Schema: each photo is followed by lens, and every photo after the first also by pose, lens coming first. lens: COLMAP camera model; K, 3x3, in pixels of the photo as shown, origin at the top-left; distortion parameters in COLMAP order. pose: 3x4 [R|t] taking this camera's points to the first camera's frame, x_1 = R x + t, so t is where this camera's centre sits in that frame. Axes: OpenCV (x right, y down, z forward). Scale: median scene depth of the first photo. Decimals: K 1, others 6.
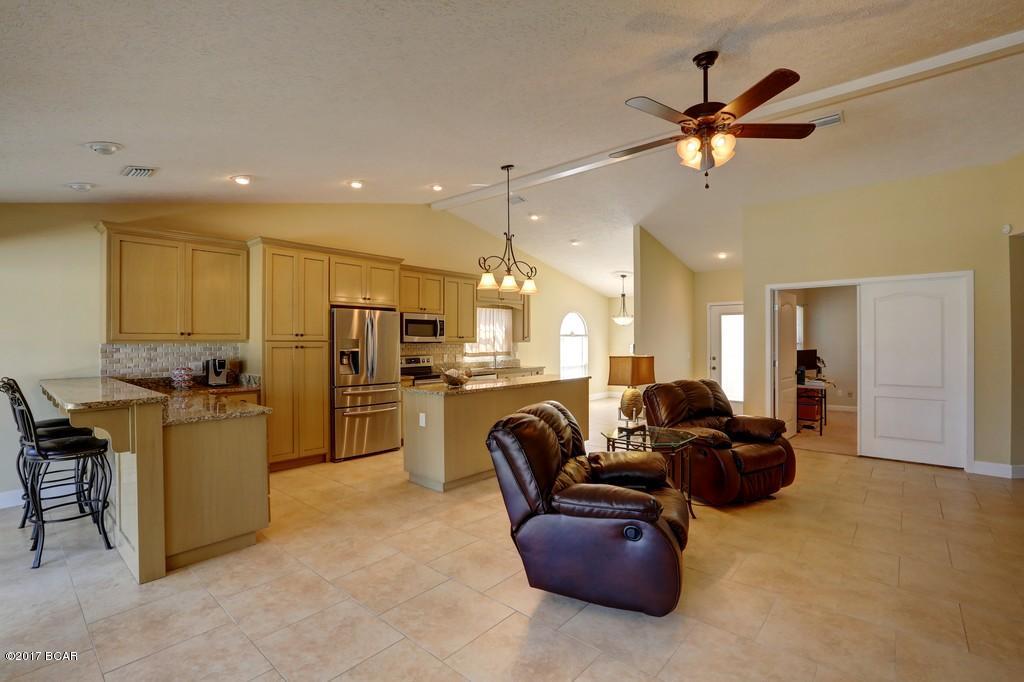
lens RADIAL K [[477.8, 0, 512.0], [0, 477.8, 341.0], [0, 0, 1]] dist [-0.015133, 0.000726]
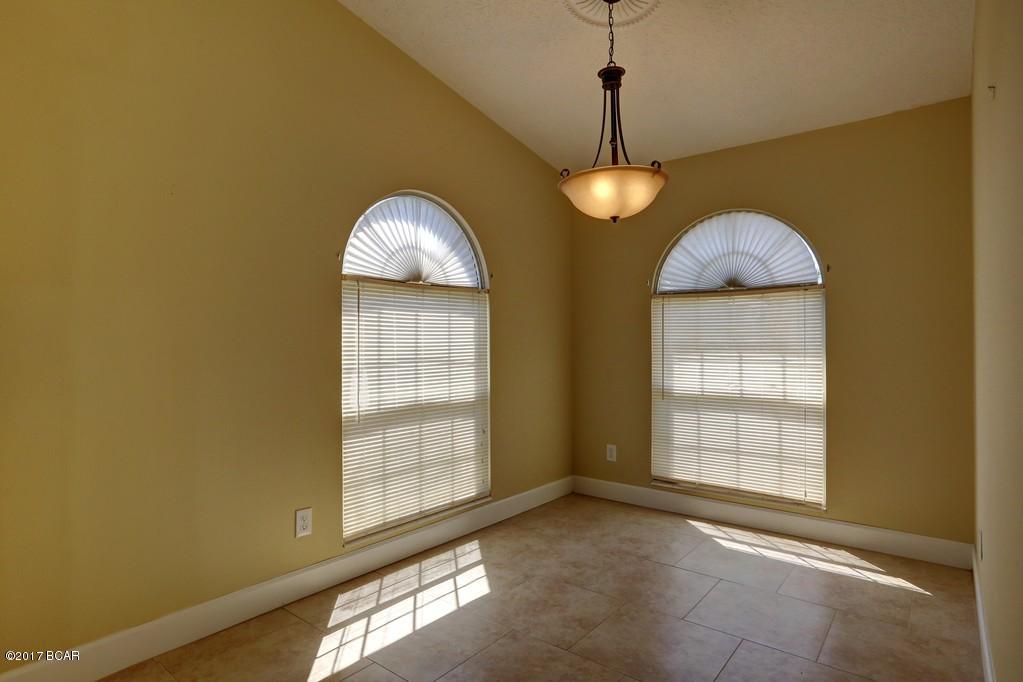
lens RADIAL K [[550.3, 0, 511.5], [0, 550.3, 341.0], [0, 0, 1]] dist [-0.053456, 0.044502]
pose [[0.998530, -0.003944, 0.054061, 0.313651], [0.003832, 0.999990, 0.002175, 0.032932], [-0.054069, -0.001964, 0.998535, 1.360636]]
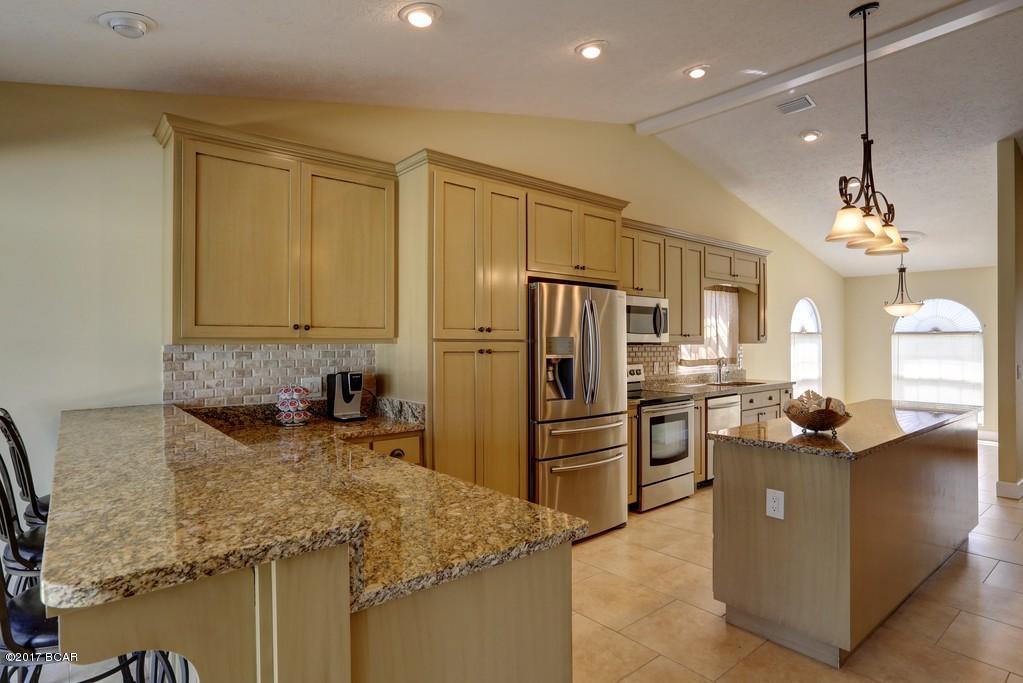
lens RADIAL K [[550.3, 0, 511.5], [0, 550.3, 341.5], [0, 0, 1]] dist [-0.053456, 0.044502]
pose [[0.989804, 0.000713, -0.142437, -0.323062], [-0.000913, 0.999999, -0.001342, 0.001991], [0.142436, 0.001458, 0.989803, 0.368855]]
